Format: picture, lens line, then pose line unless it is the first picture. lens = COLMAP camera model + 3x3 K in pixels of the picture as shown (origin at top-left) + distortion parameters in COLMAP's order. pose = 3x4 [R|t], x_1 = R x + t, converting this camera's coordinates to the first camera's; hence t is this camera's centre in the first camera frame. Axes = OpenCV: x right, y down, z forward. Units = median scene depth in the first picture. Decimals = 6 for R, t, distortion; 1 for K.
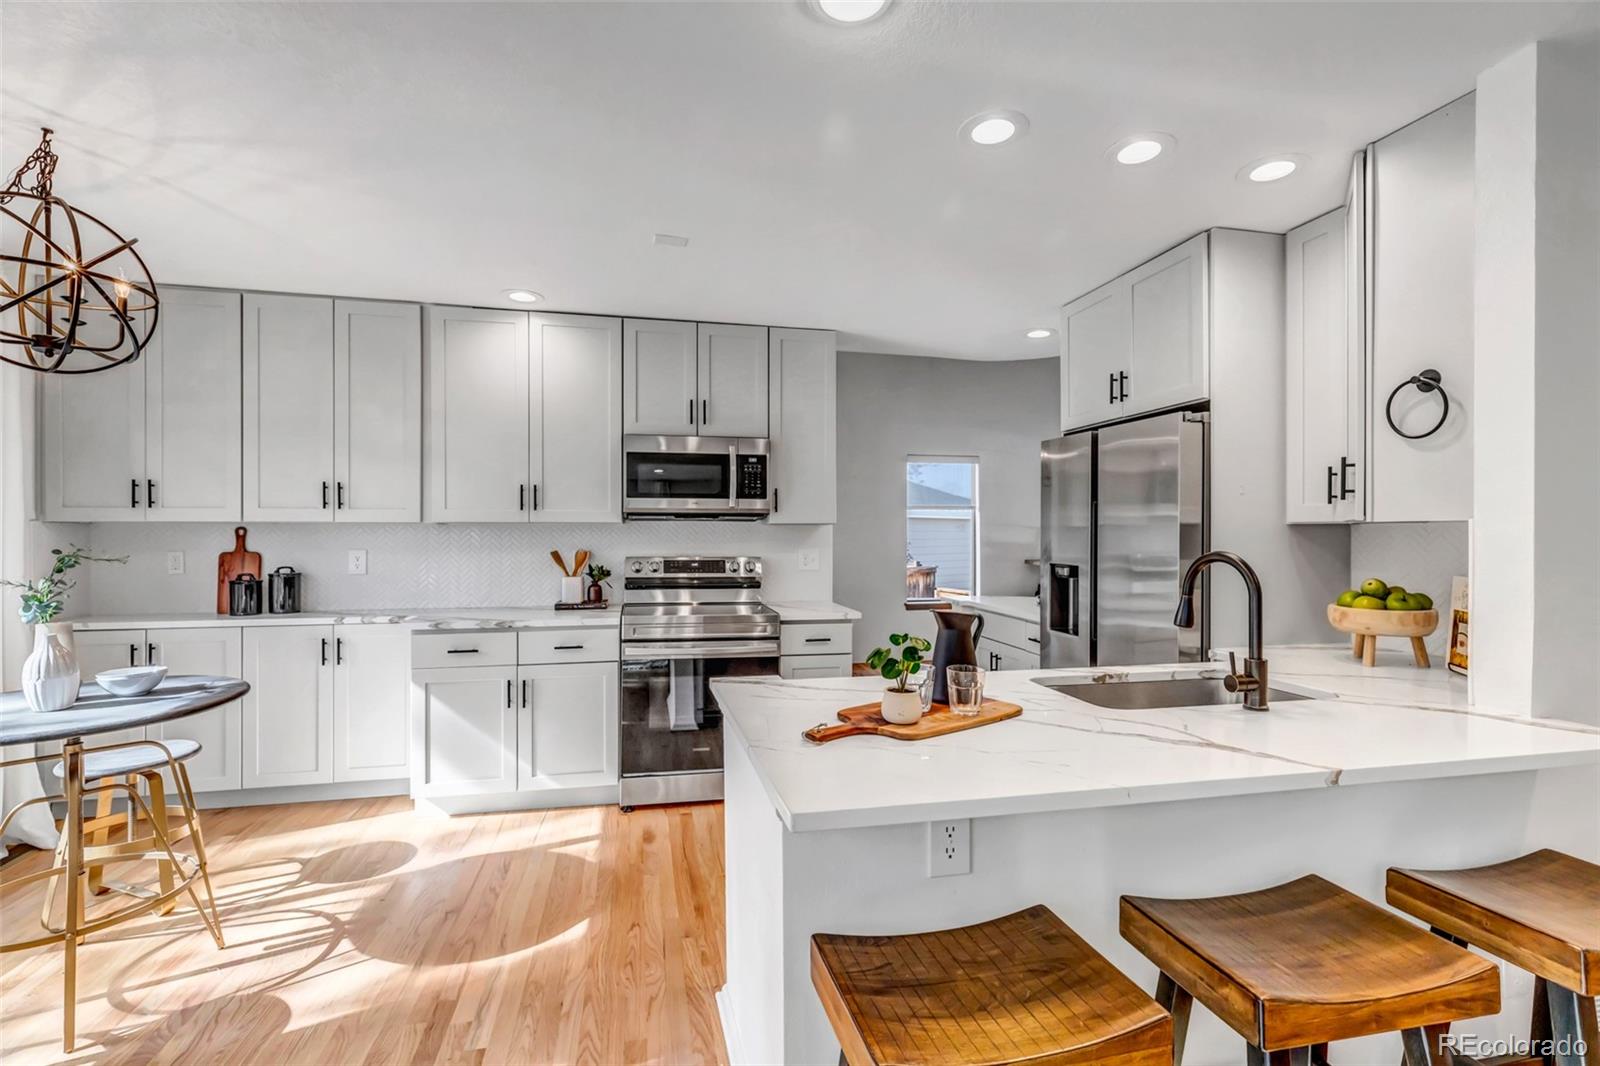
lens RADIAL K [[729.4, 0, 806.5], [0, 729.4, 537.3], [0, 0, 1]] dist [-0.001729, 0.000411]
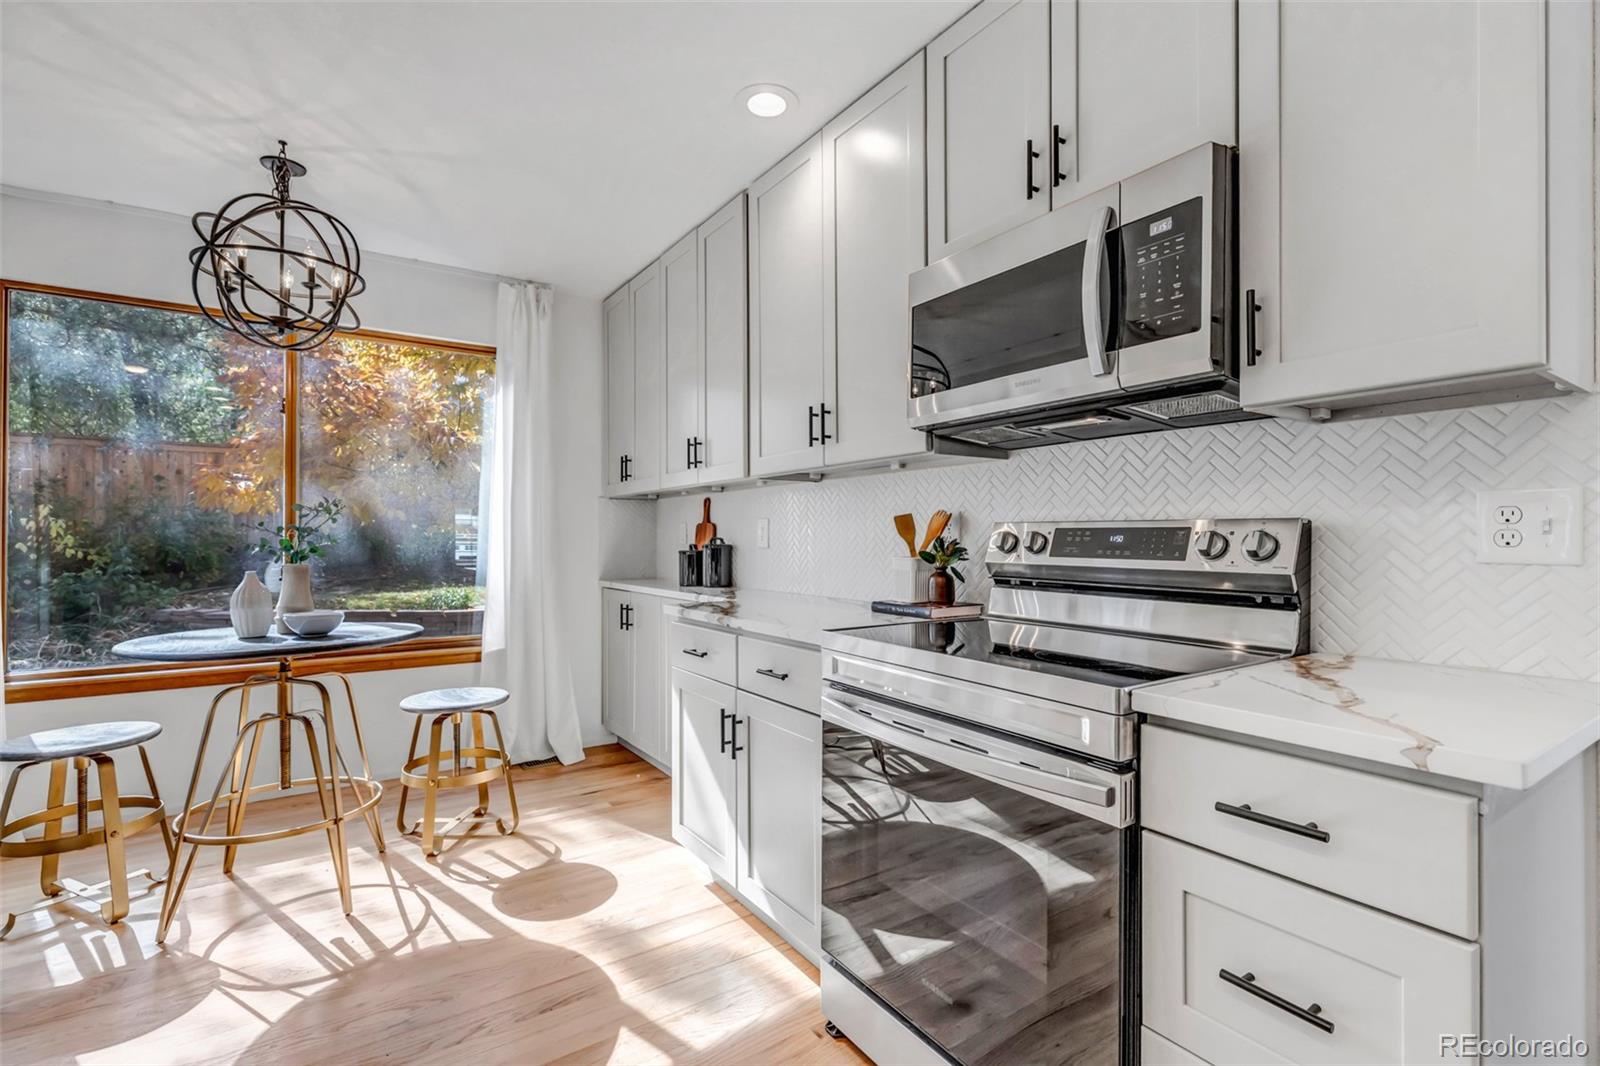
lens RADIAL K [[729.4, 0, 804.8], [0, 729.4, 535.1], [0, 0, 1]] dist [-0.001729, 0.000411]
pose [[0.361184, -0.007915, -0.932461, 0.234949], [-0.004152, 0.999940, -0.010096, 0.055253], [0.932486, 0.007518, 0.361129, 0.924824]]
